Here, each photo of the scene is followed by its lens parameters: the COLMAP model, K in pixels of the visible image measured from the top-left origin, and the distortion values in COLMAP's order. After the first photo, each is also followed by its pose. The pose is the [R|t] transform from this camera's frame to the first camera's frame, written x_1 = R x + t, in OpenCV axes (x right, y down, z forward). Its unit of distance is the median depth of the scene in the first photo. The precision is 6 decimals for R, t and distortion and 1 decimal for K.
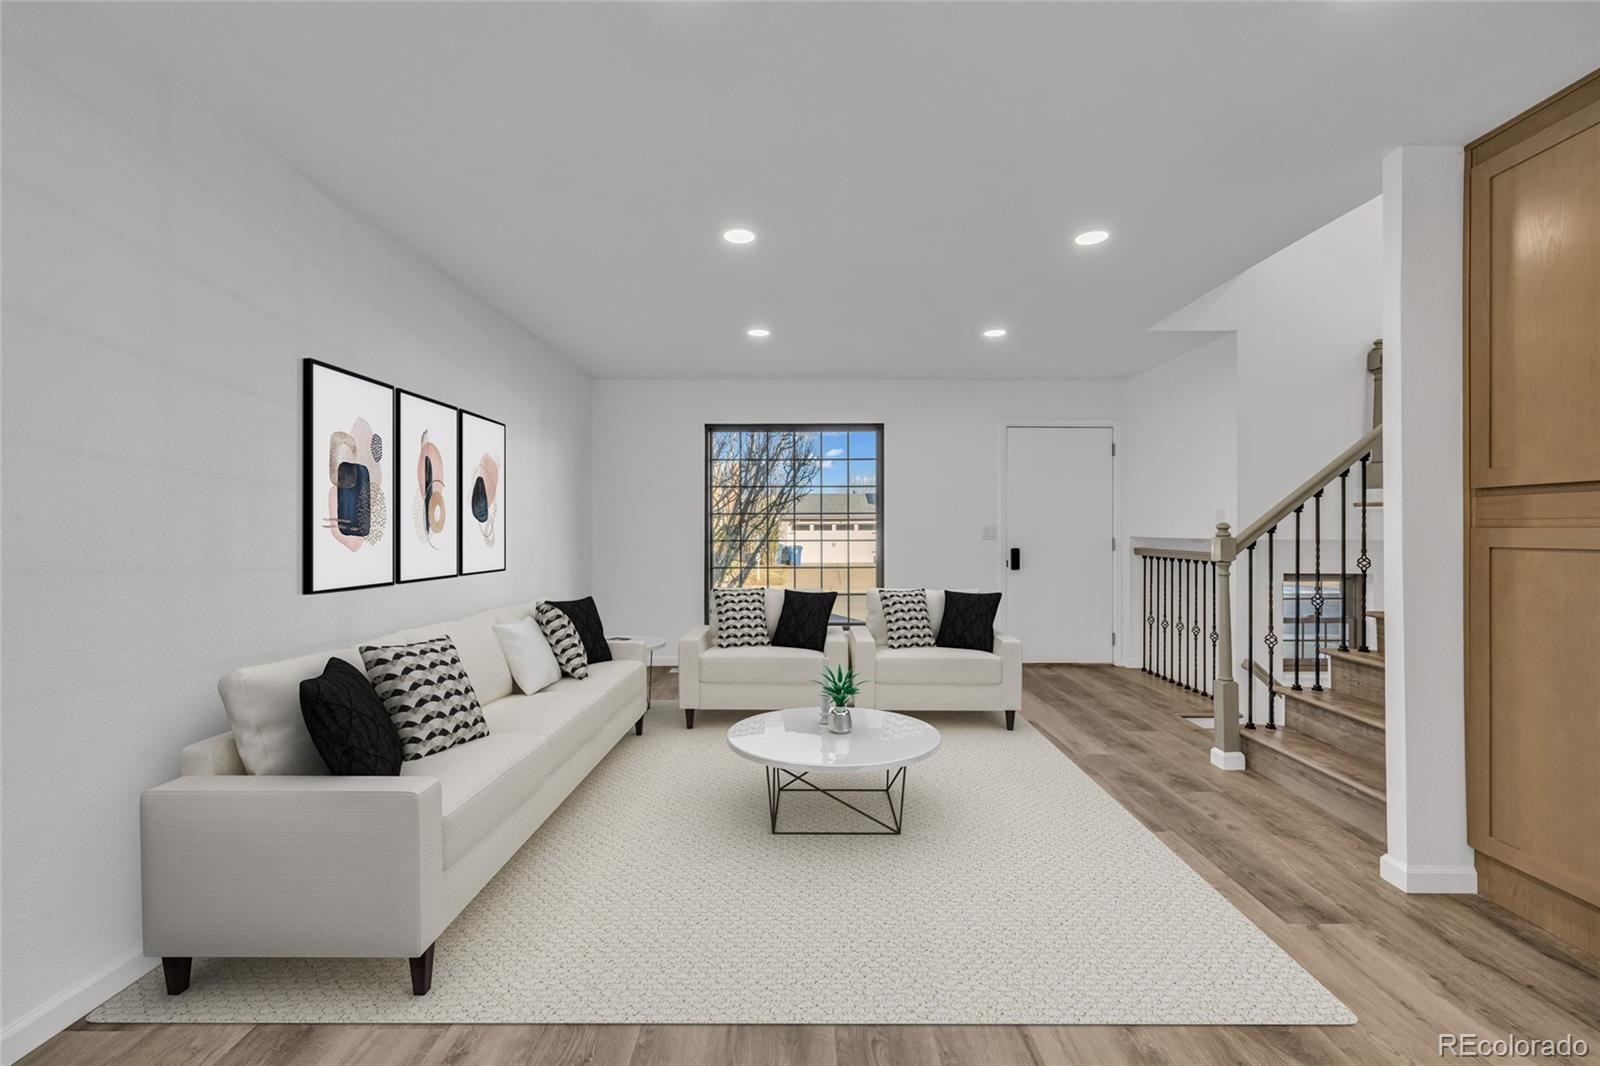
lens RADIAL K [[673.4, 0, 784.4], [0, 673.4, 529.4], [0, 0, 1]] dist [-0.001607, 0.000848]
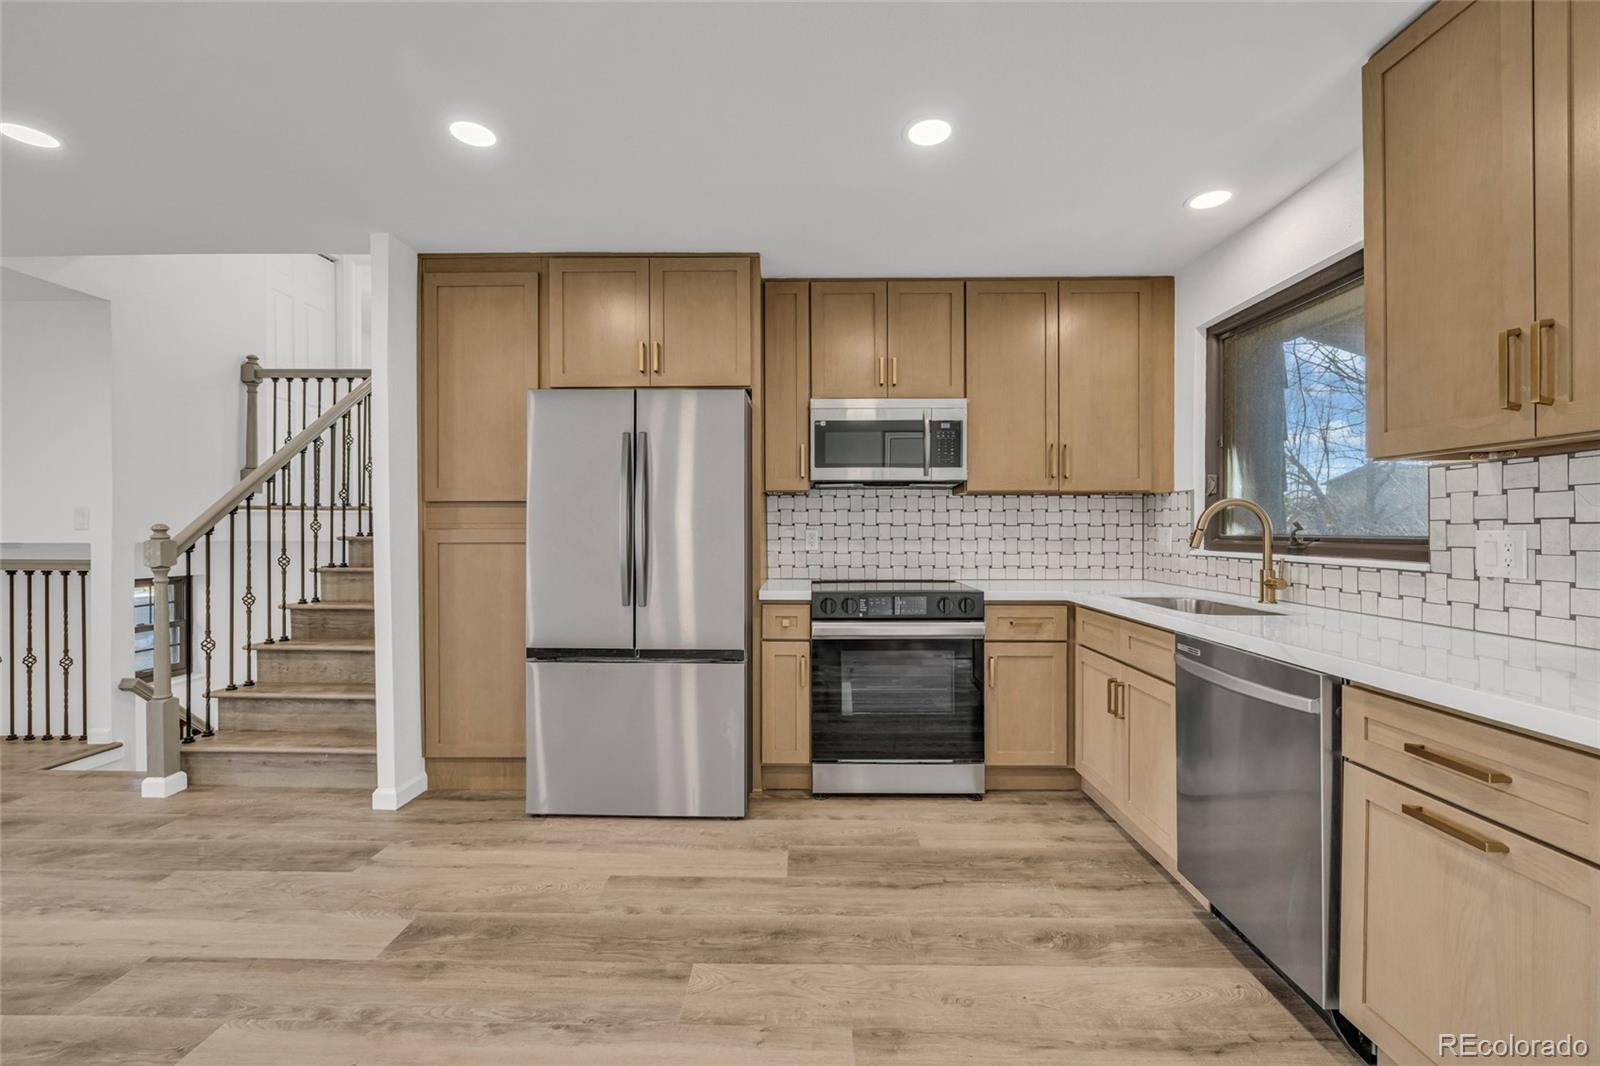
lens RADIAL K [[673.4, 0, 815.1], [0, 673.4, 531.1], [0, 0, 1]] dist [-0.001607, 0.000848]
pose [[0.000410, -0.004272, 0.999991, -0.317910], [0.003427, 0.999985, 0.004271, -0.001719], [-0.999994, 0.003425, 0.000425, 0.157778]]
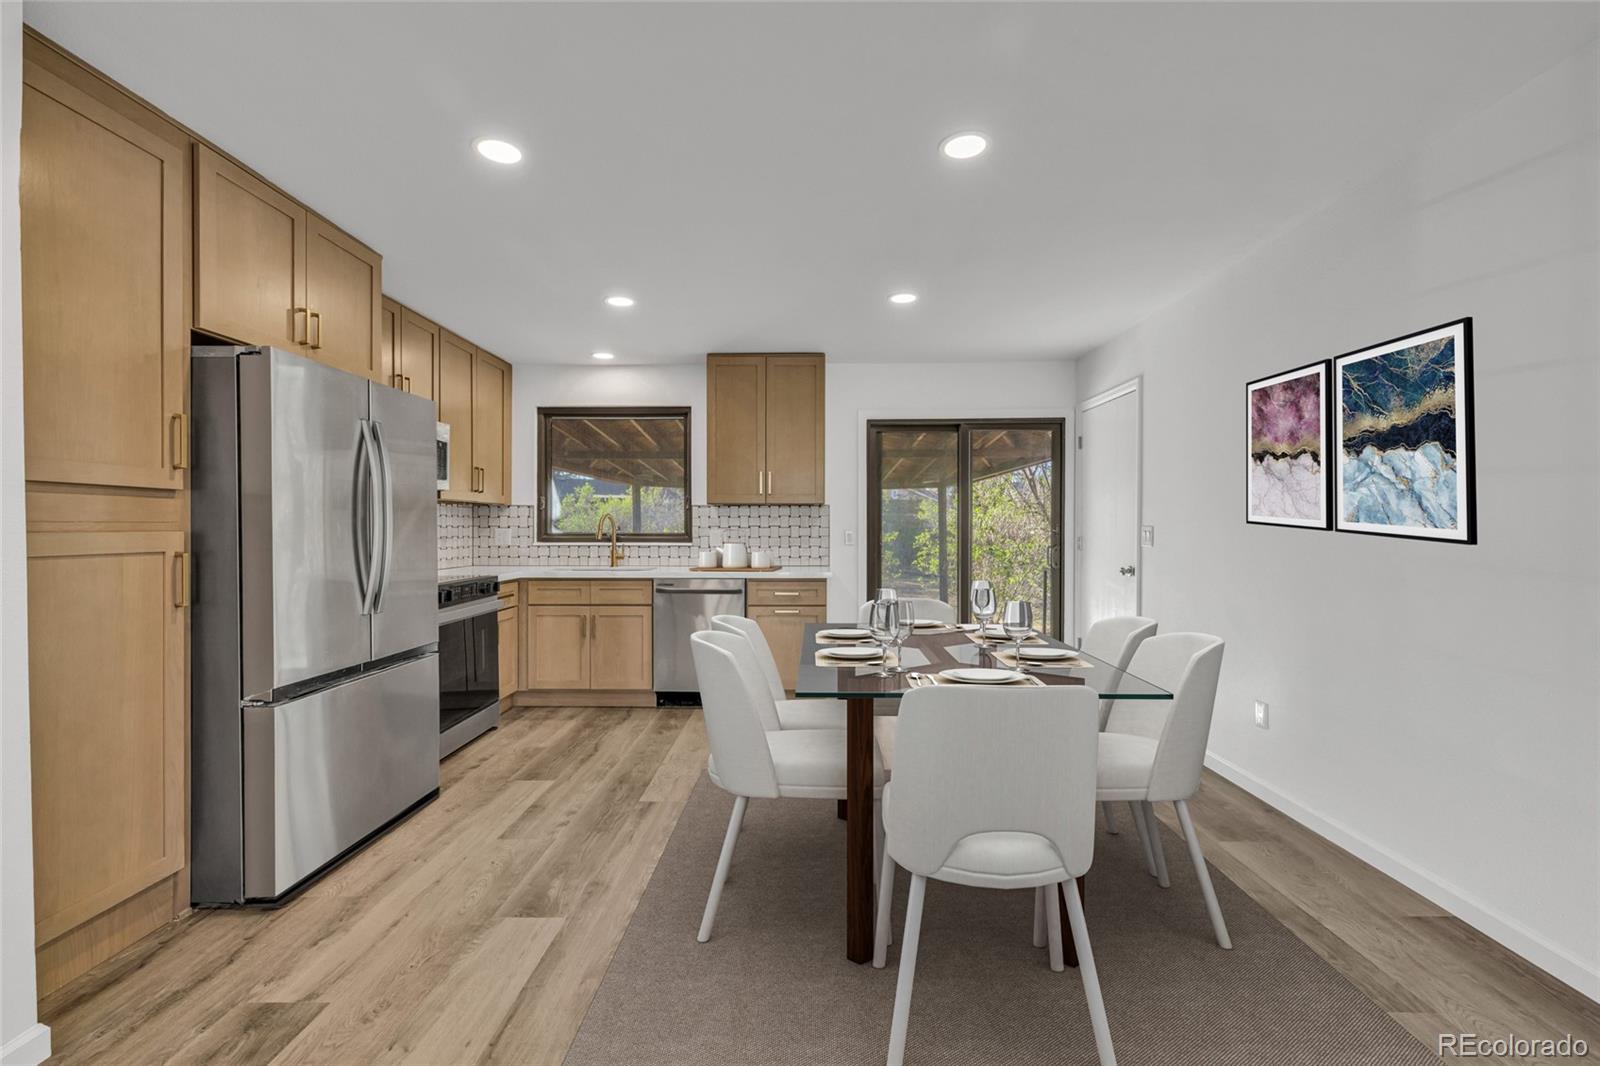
lens RADIAL K [[673.4, 0, 801.1], [0, 673.4, 532.6], [0, 0, 1]] dist [-0.001607, 0.000848]
pose [[-0.999984, -0.001730, -0.005334, 0.126935], [-0.001782, 0.999952, 0.009666, -0.009417], [0.005317, 0.009676, -0.999939, 1.437850]]
